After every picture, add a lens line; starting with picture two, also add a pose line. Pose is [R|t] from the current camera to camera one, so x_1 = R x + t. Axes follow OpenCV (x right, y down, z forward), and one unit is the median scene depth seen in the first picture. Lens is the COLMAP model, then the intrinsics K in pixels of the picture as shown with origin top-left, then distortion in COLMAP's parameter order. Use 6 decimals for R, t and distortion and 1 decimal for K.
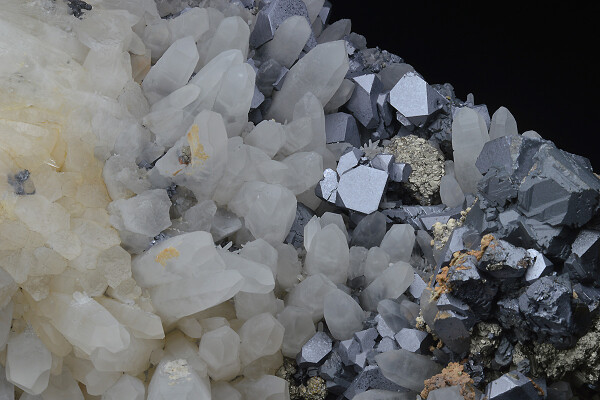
lens RADIAL K [[1678.9, 0, 300.4], [0, 1678.9, 199.9], [0, 0, 1]] dist [-0.071242, 0.000000]
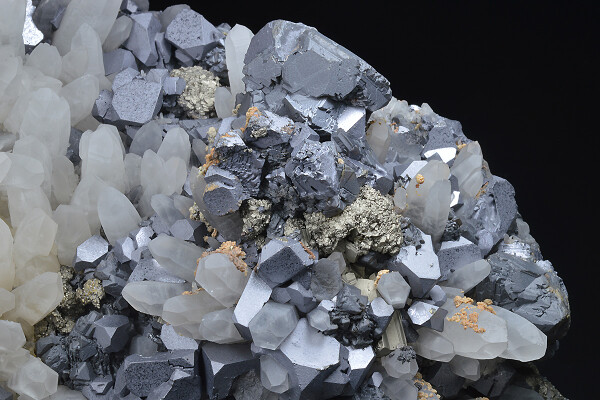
lens RADIAL K [[1678.9, 0, 299.6], [0, 1678.9, 200.1], [0, 0, 1]] dist [-0.071242, 0.000000]
pose [[0.997113, -0.036854, 0.066389, 0.067267], [0.048812, 0.980831, -0.188647, 0.253424], [-0.058164, 0.191343, 0.979798, 0.017958]]
